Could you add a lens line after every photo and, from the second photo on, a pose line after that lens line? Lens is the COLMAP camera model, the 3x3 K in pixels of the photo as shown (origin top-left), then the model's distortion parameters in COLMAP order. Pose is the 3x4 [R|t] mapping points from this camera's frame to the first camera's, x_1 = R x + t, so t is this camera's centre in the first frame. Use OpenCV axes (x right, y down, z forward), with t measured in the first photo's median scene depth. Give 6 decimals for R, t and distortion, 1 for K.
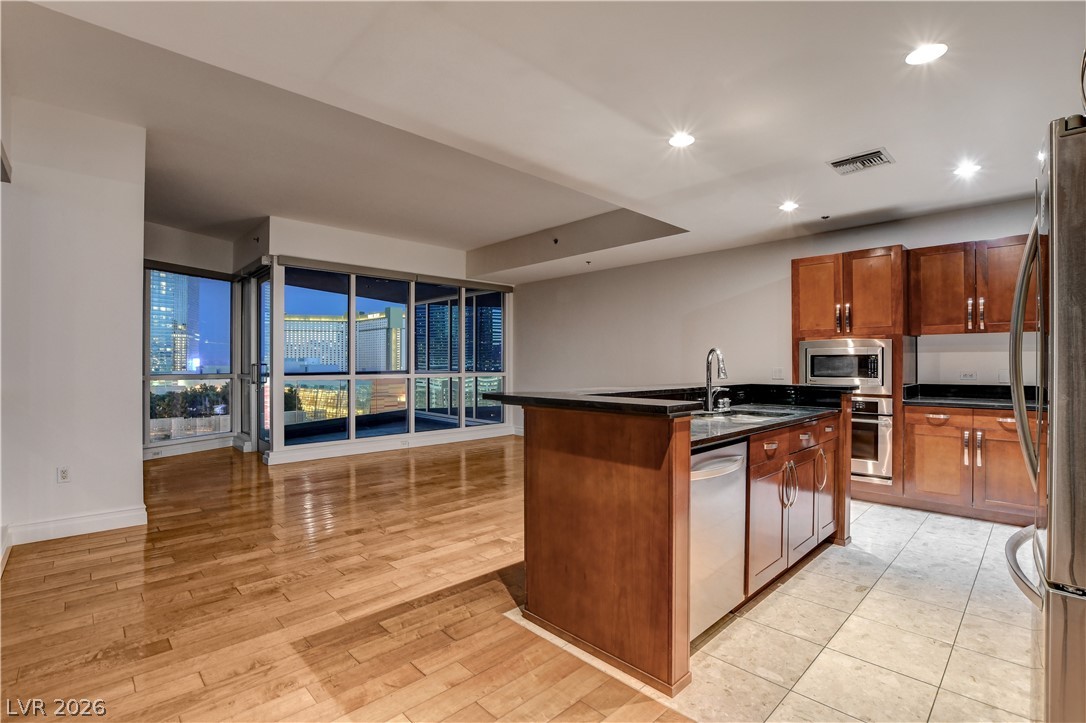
lens RADIAL K [[506.1, 0, 540.5], [0, 506.1, 359.6], [0, 0, 1]] dist [-0.027616, 0.000113]
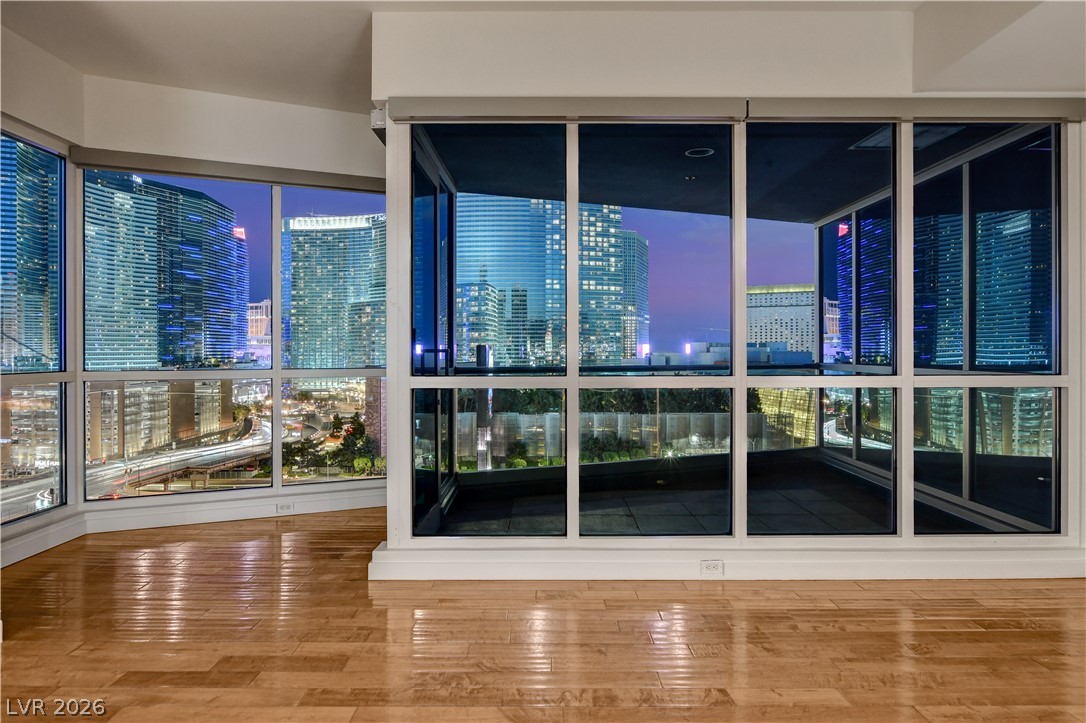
lens RADIAL K [[695.0, 0, 539.5], [0, 695.0, 351.3], [0, 0, 1]] dist [-0.011089, 0.004464]
pose [[0.724255, 0.000888, -0.689532, -0.010043], [0.005802, 0.999956, 0.007382, 0.004794], [0.689508, -0.009347, 0.724218, 0.449264]]
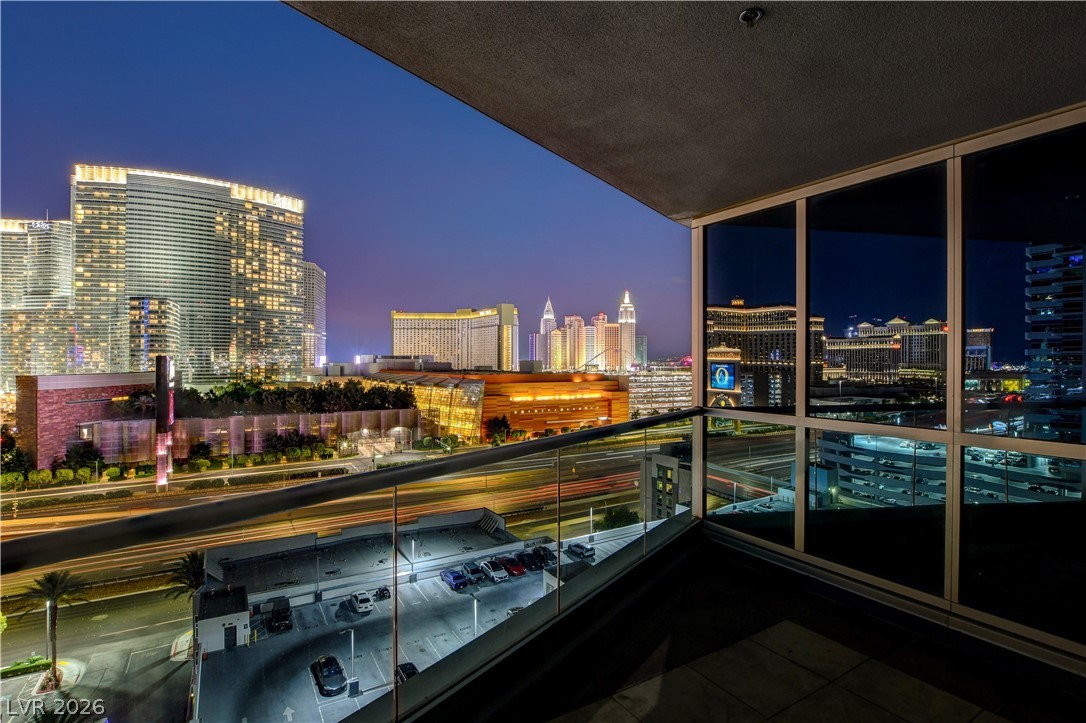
lens RADIAL K [[523.5, 0, 537.4], [0, 523.5, 361.5], [0, 0, 1]] dist [-0.020772, 0.001220]
pose [[0.976591, 0.004440, -0.215061, -0.373571], [-0.002779, 0.999964, 0.008028, -0.017752], [0.215089, -0.007242, 0.976568, 0.779772]]
